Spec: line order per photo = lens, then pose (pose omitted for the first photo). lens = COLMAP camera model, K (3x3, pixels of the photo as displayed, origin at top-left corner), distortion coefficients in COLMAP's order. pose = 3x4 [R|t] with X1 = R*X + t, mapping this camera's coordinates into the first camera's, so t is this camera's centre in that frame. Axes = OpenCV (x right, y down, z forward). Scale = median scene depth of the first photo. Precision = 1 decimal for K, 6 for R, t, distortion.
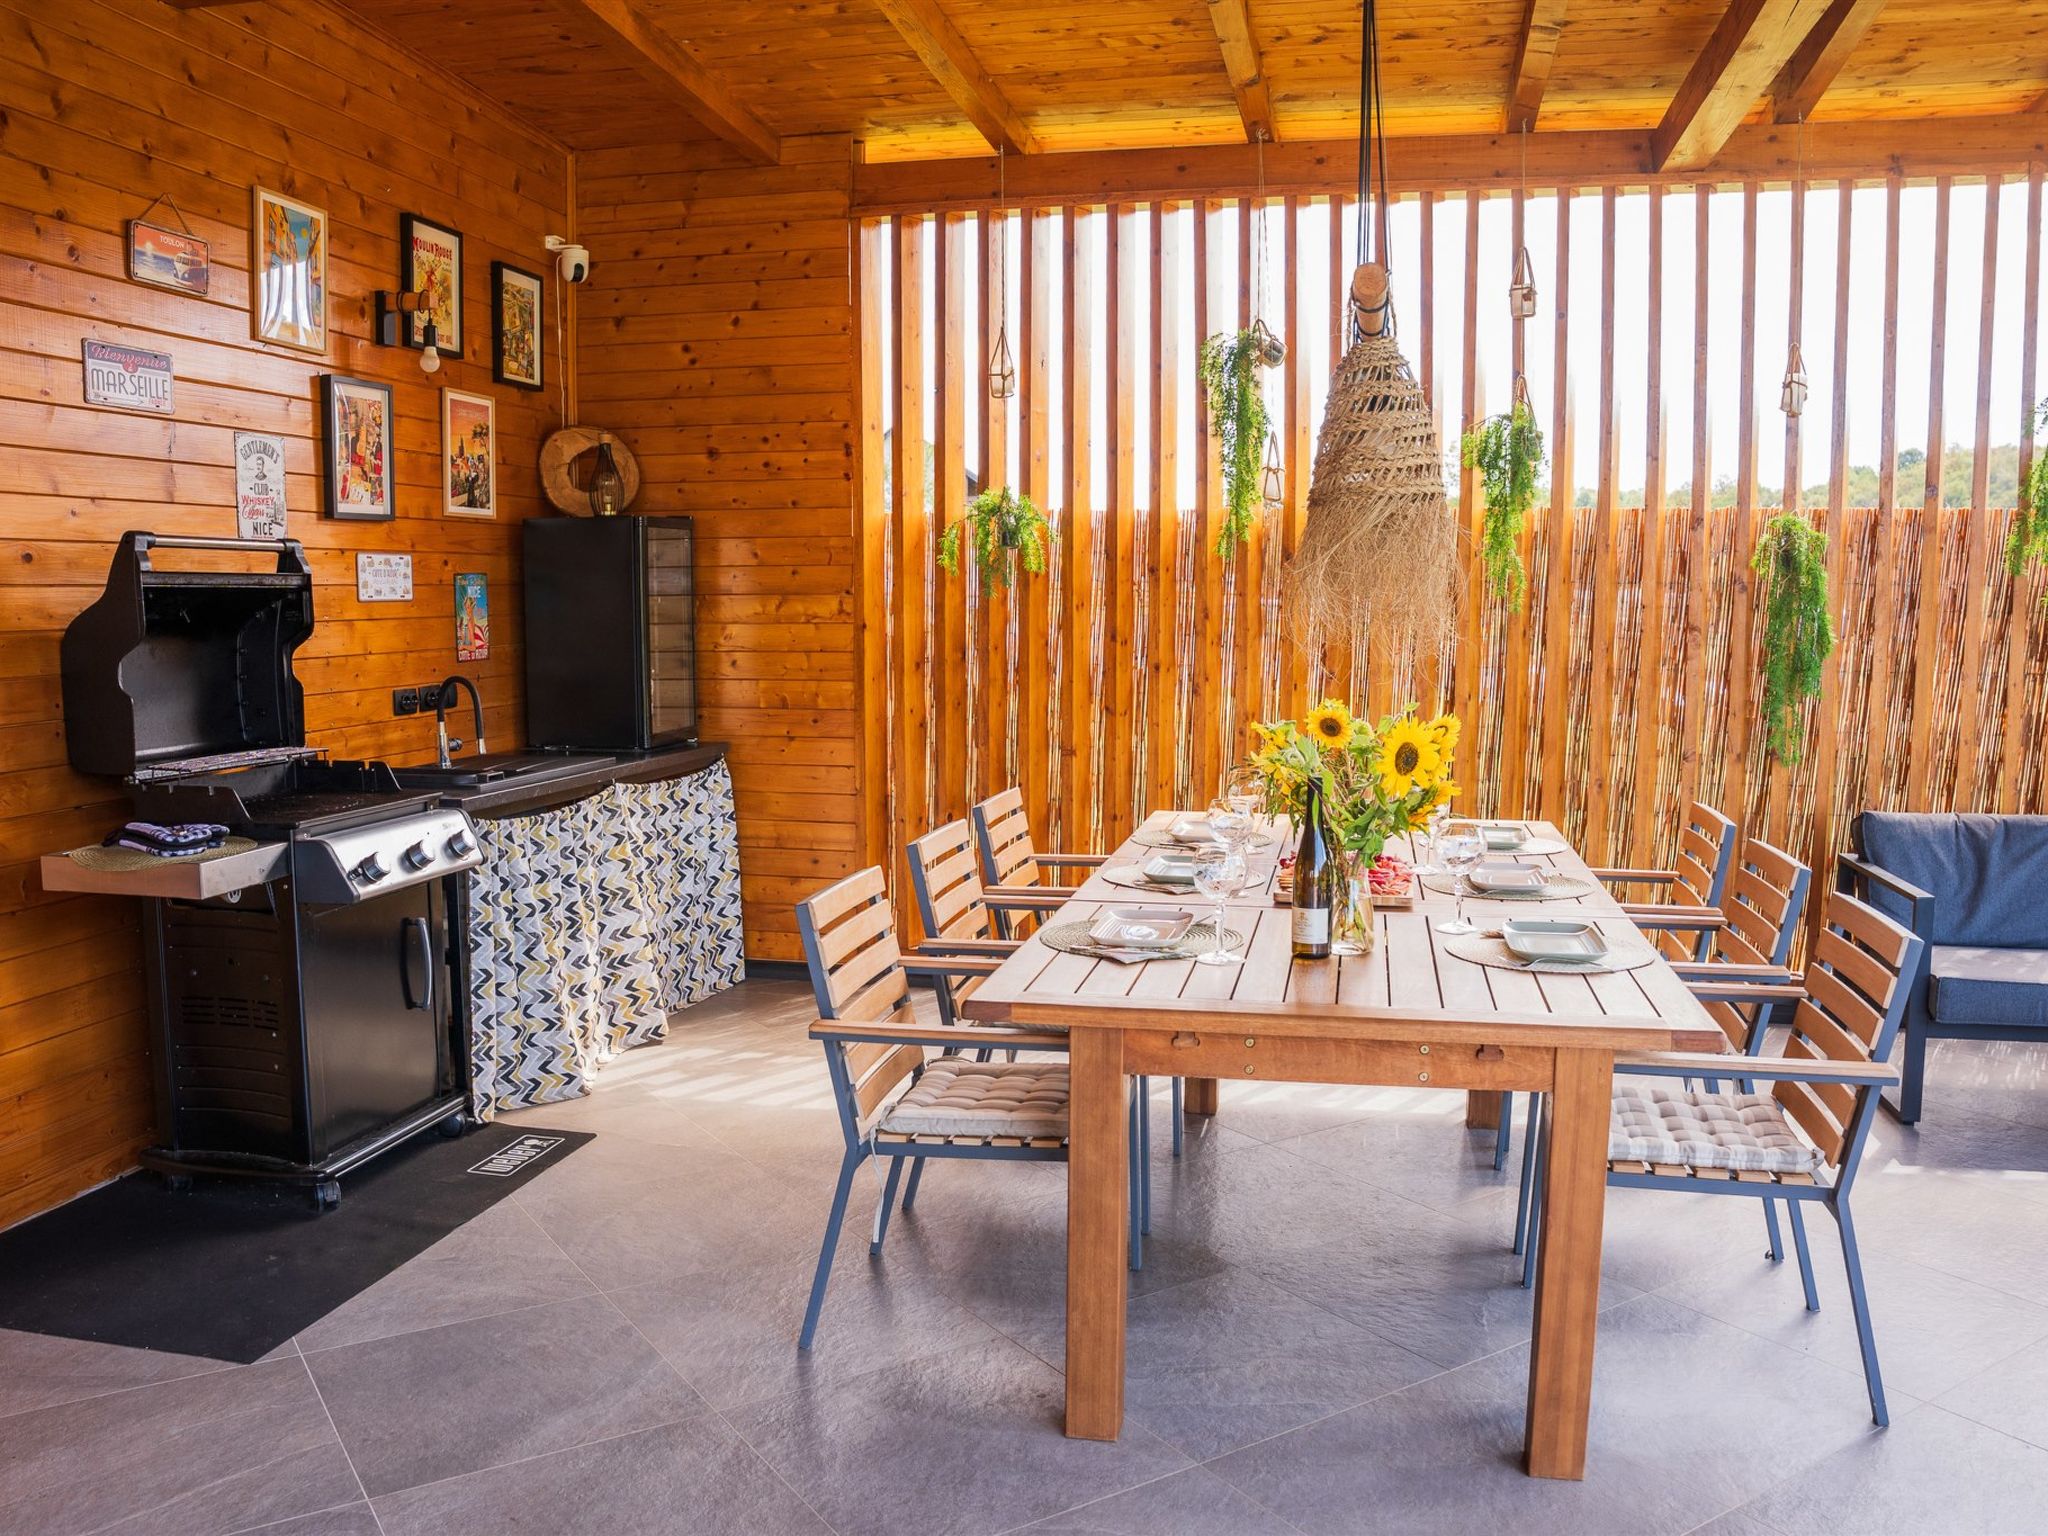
lens RADIAL K [[1672.1, 0, 1024.0], [0, 1672.1, 768.0], [0, 0, 1]] dist [-0.186084, 0.154124]
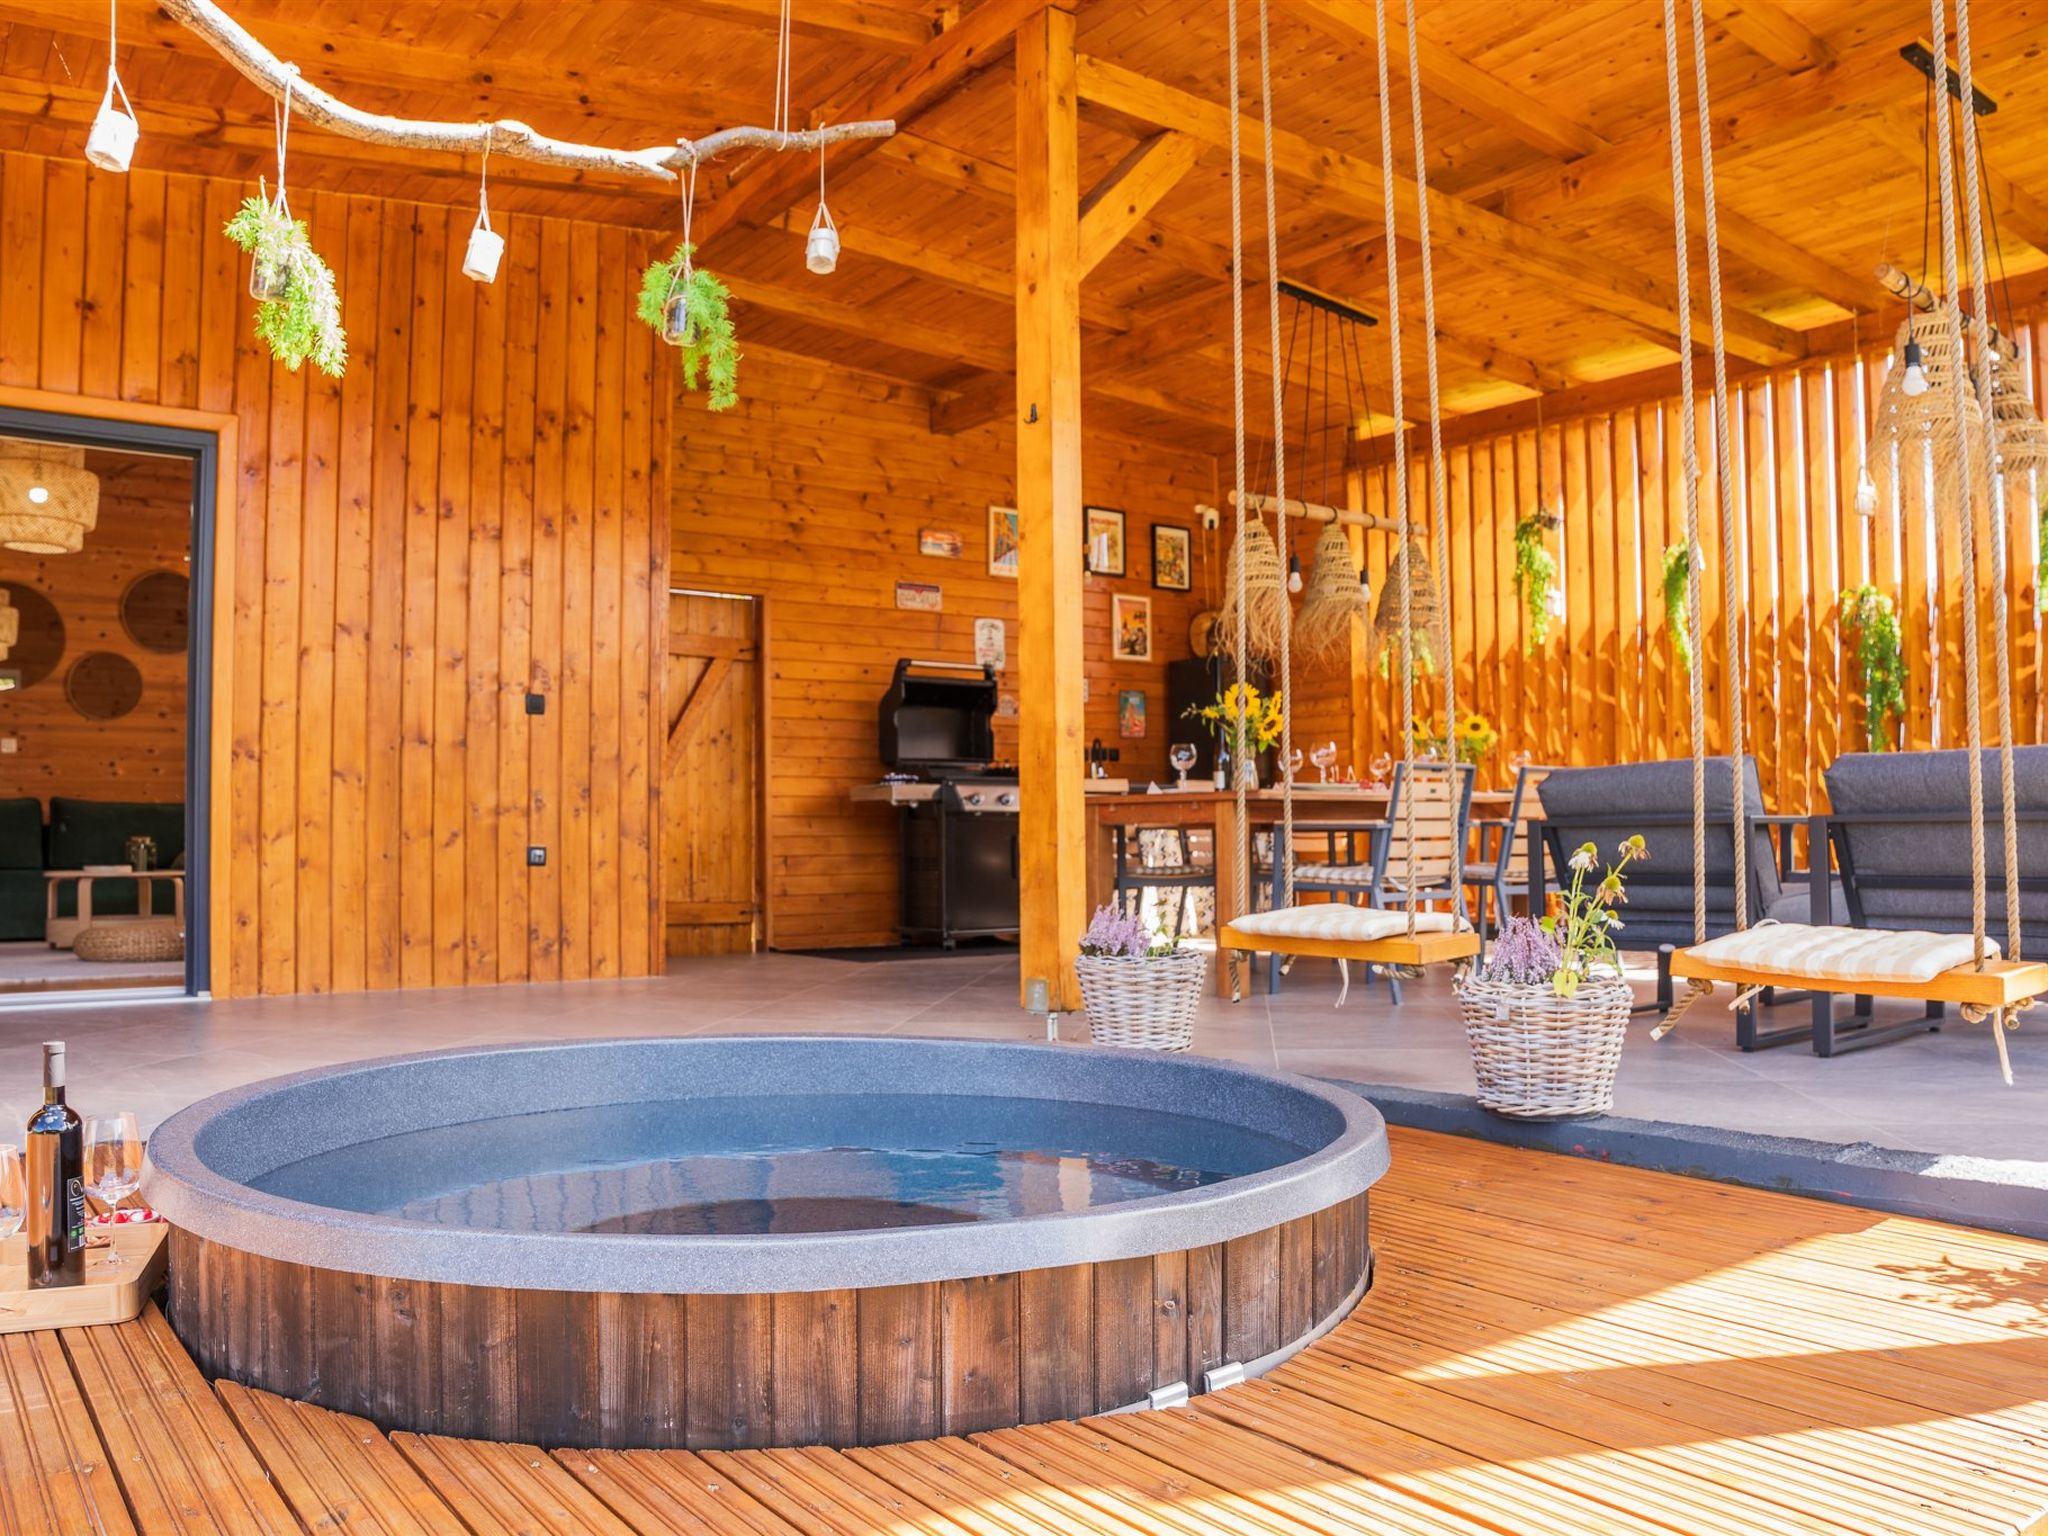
lens RADIAL K [[1575.7, 0, 1024.0], [0, 1575.7, 768.0], [0, 0, 1]] dist [-0.105340, 0.006538]
pose [[0.755638, -0.031032, -0.654254, 0.811204], [-0.058682, 0.991653, -0.114810, 0.198888], [0.652355, 0.125148, 0.747510, -0.448450]]
